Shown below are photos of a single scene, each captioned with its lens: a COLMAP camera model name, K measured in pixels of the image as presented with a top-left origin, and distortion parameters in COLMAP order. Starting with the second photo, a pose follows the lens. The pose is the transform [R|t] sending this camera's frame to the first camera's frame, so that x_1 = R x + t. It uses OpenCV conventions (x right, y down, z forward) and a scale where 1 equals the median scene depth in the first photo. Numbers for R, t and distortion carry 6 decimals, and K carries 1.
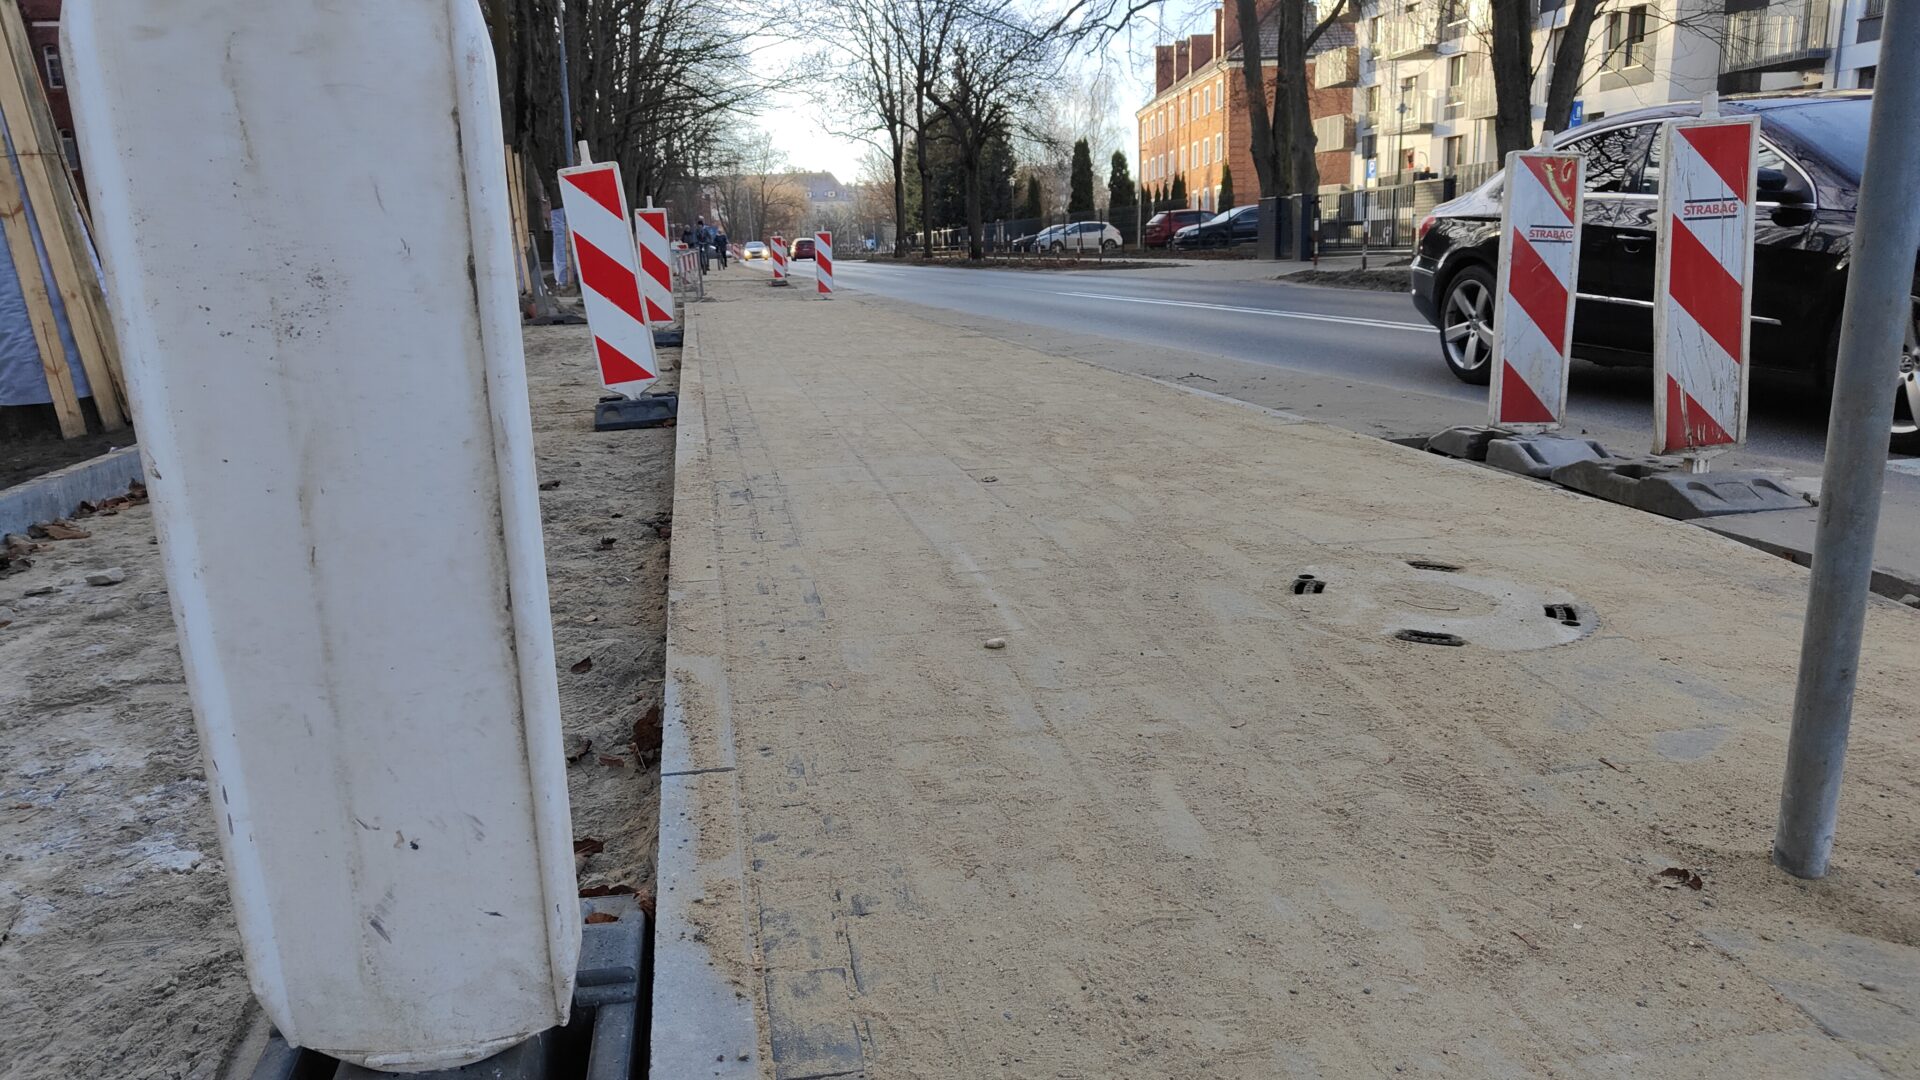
lens RADIAL K [[1366.0, 0, 949.9], [0, 1366.0, 557.5], [0, 0, 1]] dist [0.006277, 0.000719]
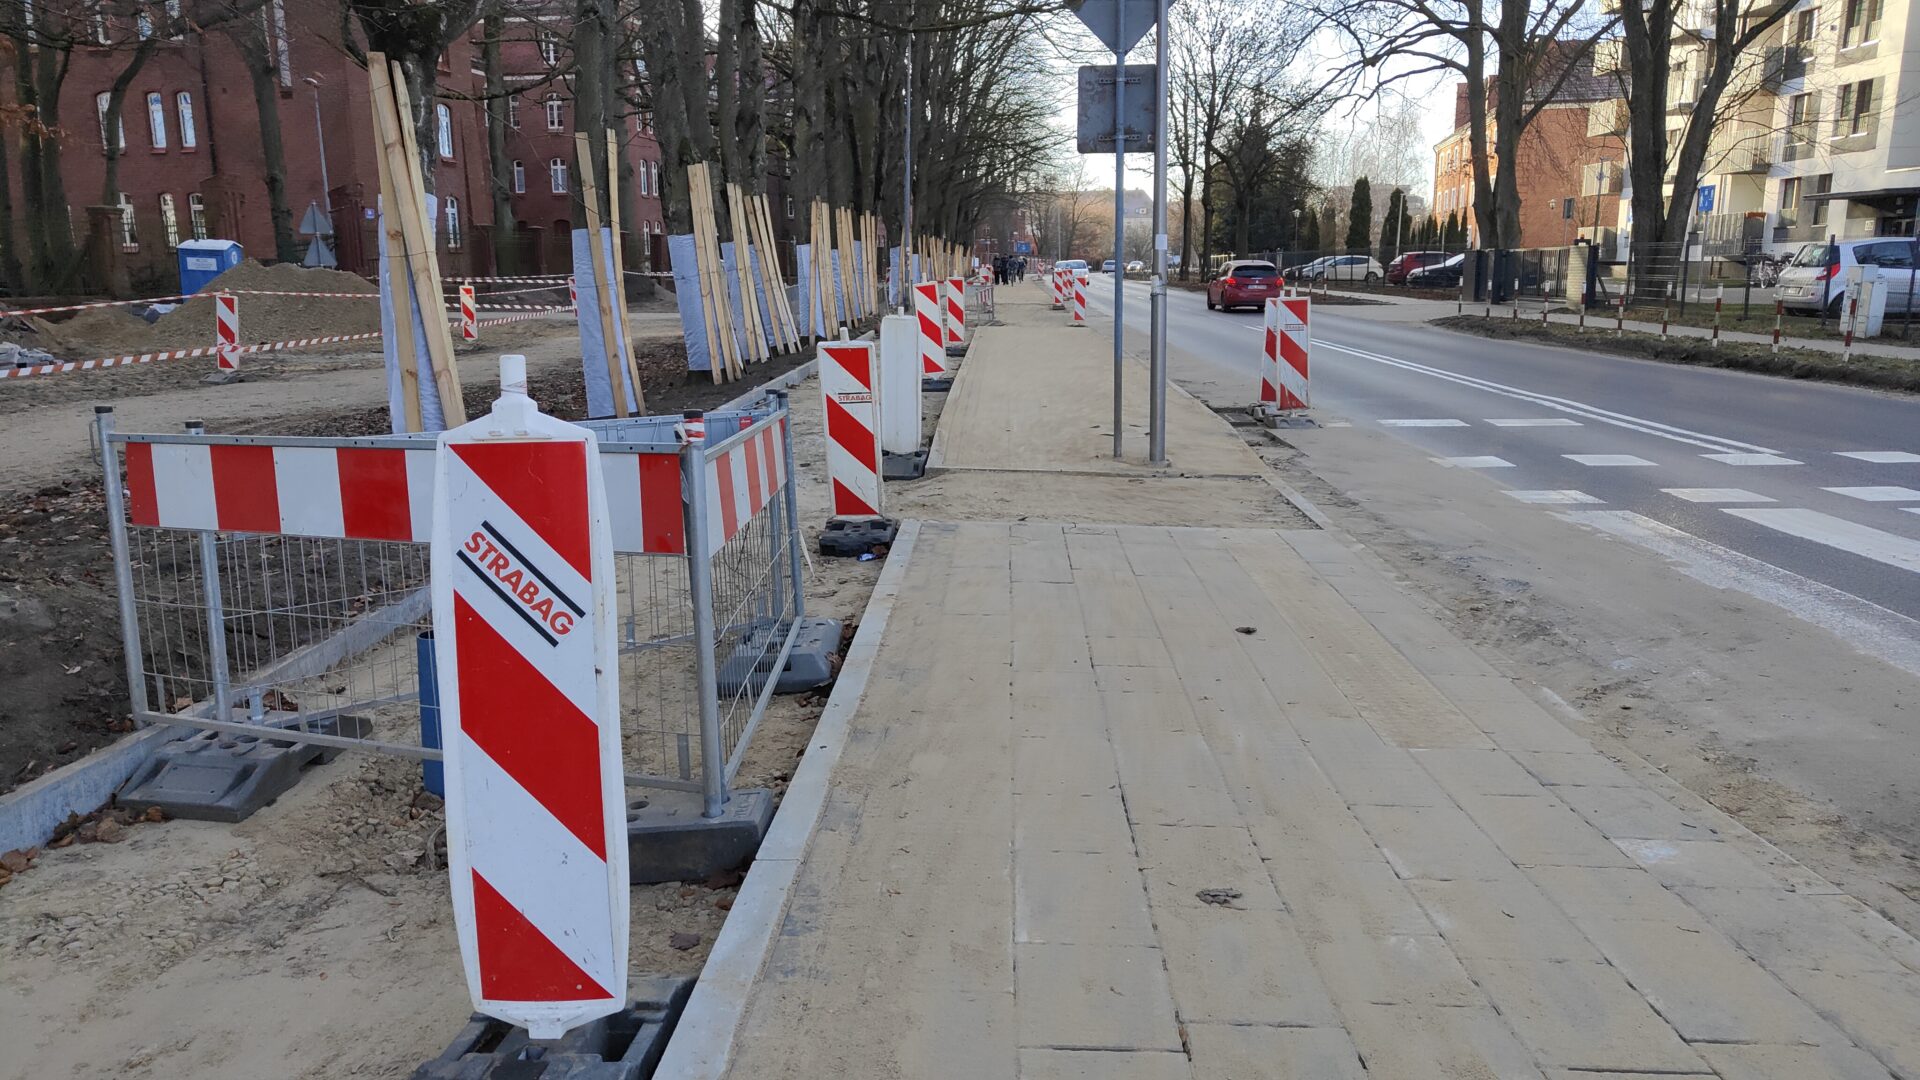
lens RADIAL K [[1366.0, 0, 959.1], [0, 1366.0, 530.7], [0, 0, 1]] dist [0.006277, 0.000719]
pose [[0.975871, 0.070142, -0.206773, 0.039958], [-0.075415, 0.996995, -0.017720, 0.023222], [0.204909, 0.032886, 0.978228, -0.164233]]
